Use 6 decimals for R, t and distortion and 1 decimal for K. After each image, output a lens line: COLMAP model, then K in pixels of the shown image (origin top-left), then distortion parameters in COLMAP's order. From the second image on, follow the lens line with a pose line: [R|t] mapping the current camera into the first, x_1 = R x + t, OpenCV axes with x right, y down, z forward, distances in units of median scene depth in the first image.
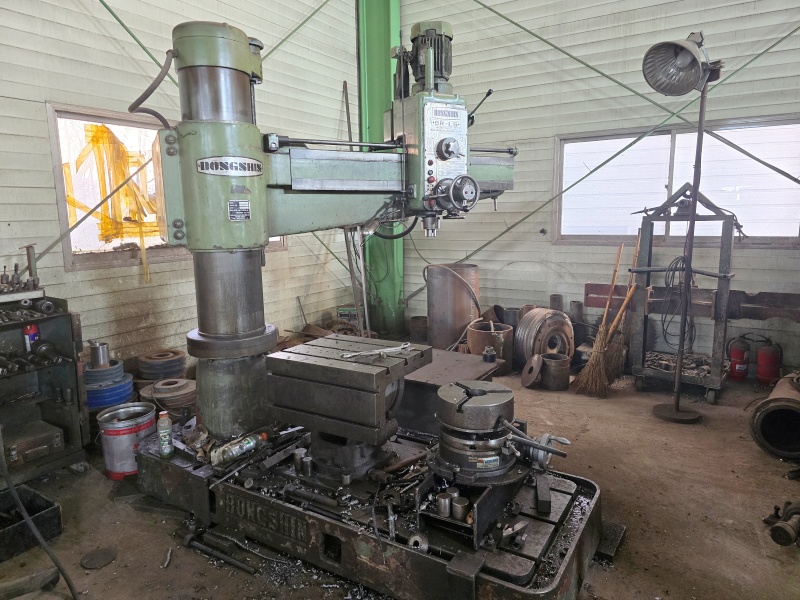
lens RADIAL K [[536.5, 0, 400.0], [0, 536.5, 300.0], [0, 0, 1]] dist [0.092346, -0.085298]
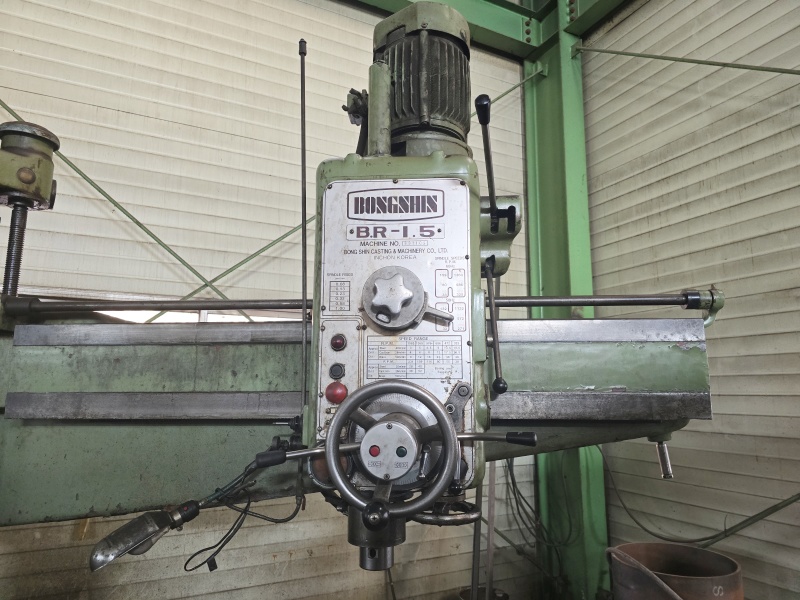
lens RADIAL K [[536.5, 0, 400.0], [0, 536.5, 300.0], [0, 0, 1]] dist [0.092346, -0.085298]
pose [[0.847717, -0.070653, -0.525723, 0.228613], [-0.099422, 0.952363, -0.288305, -0.162169], [0.521049, 0.296670, 0.800310, 0.645401]]
